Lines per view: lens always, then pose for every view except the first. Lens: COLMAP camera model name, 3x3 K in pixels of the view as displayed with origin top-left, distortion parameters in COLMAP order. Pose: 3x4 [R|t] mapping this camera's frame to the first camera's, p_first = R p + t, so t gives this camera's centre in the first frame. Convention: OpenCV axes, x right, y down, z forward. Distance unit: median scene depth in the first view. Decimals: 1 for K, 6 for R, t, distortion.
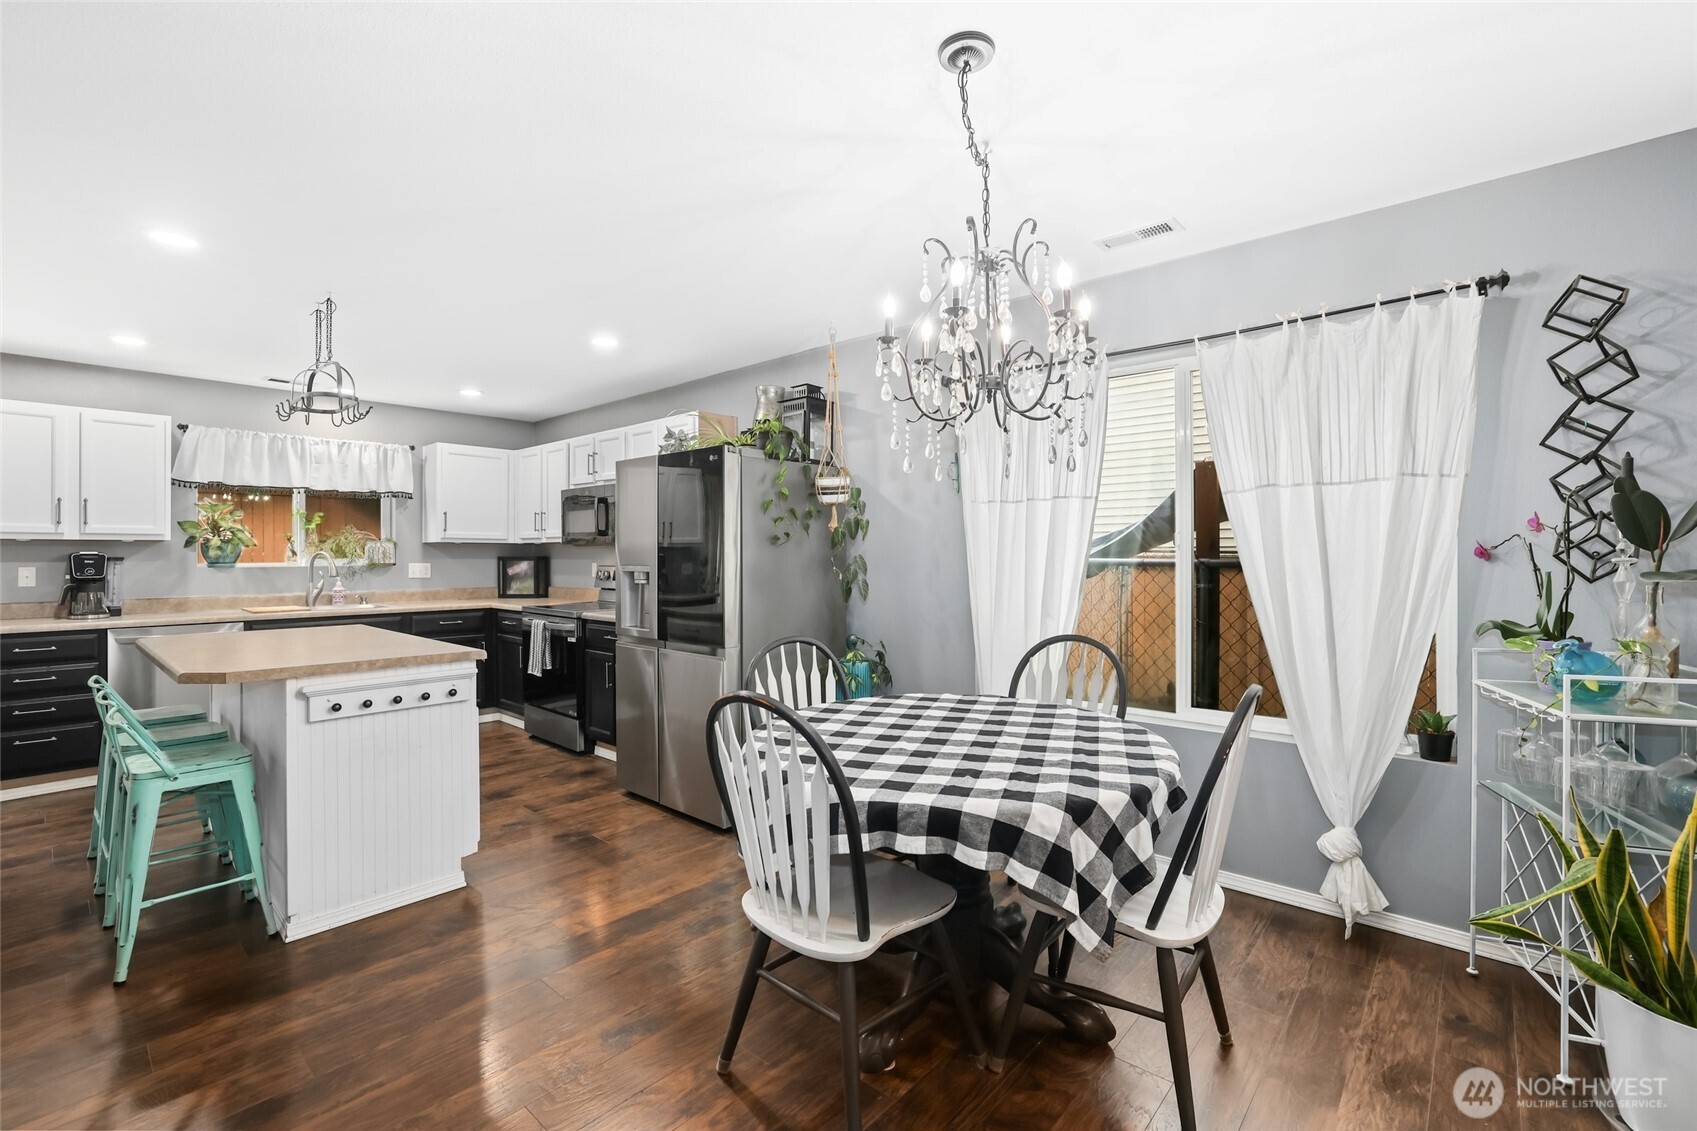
lens RADIAL K [[738.0, 0, 845.0], [0, 738.0, 552.6], [0, 0, 1]] dist [-0.039504, 0.012133]
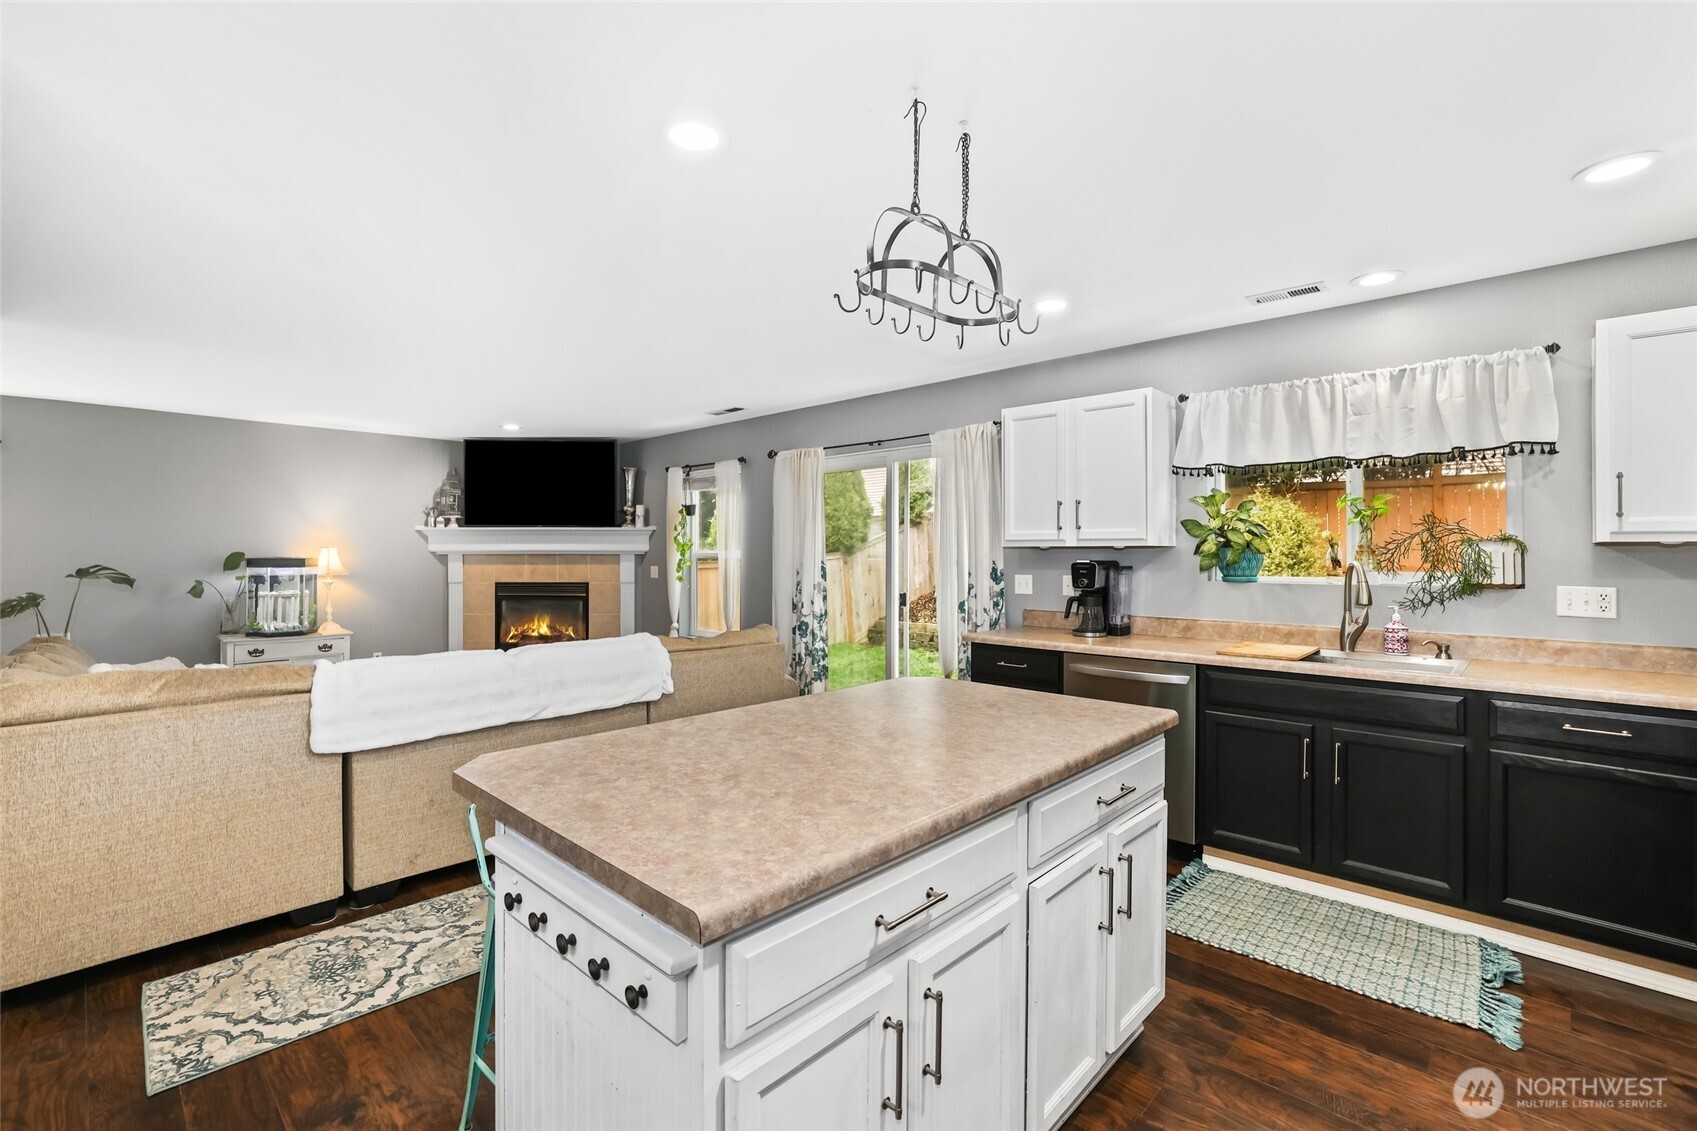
lens RADIAL K [[738.0, 0, 849.9], [0, 738.0, 546.2], [0, 0, 1]] dist [-0.039504, 0.012133]
pose [[-0.034485, -0.007988, -0.999373, -0.109849], [0.003038, 0.999963, -0.008097, -0.010116], [0.999401, -0.003315, -0.034459, 0.597653]]
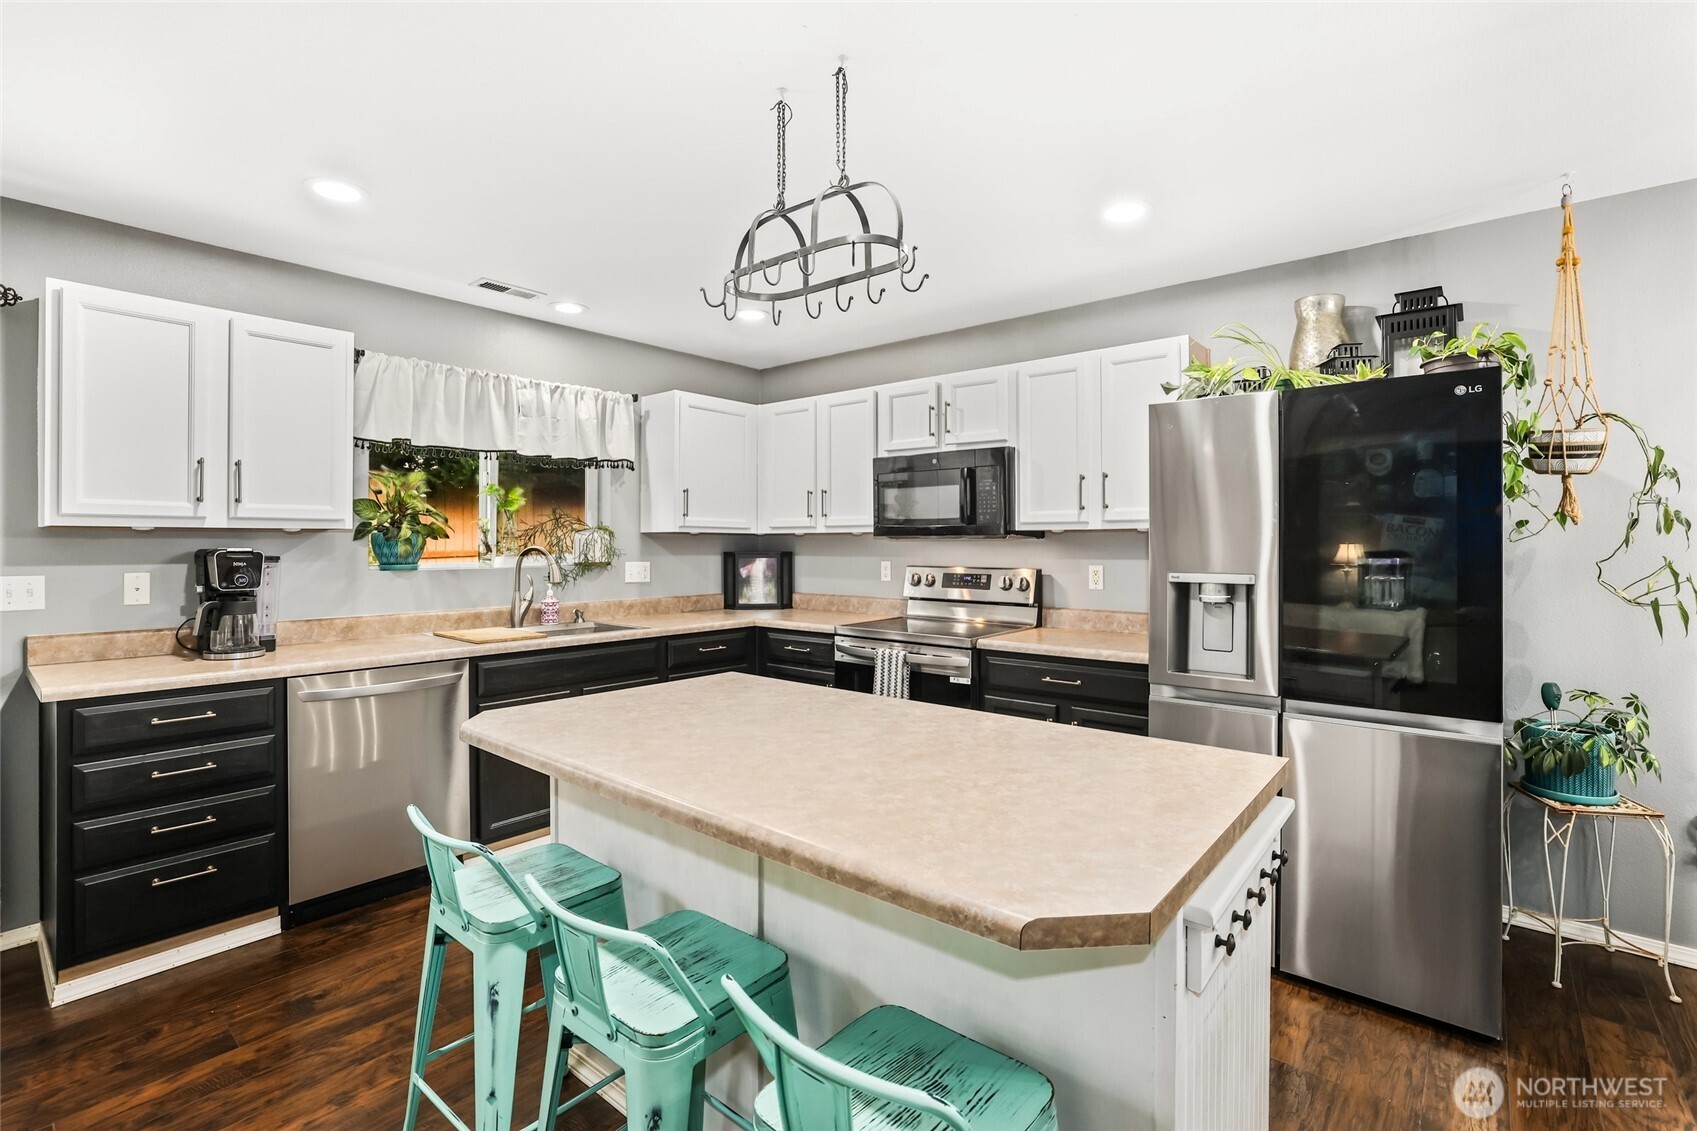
lens RADIAL K [[762.0, 0, 850.5], [0, 762.0, 539.4], [0, 0, 1]] dist [-0.044669, -0.000192]
pose [[0.999595, 0.001503, 0.028432, -0.443379], [-0.001457, 0.999998, -0.001646, -0.006775], [-0.028434, 0.001604, 0.999594, 0.285501]]
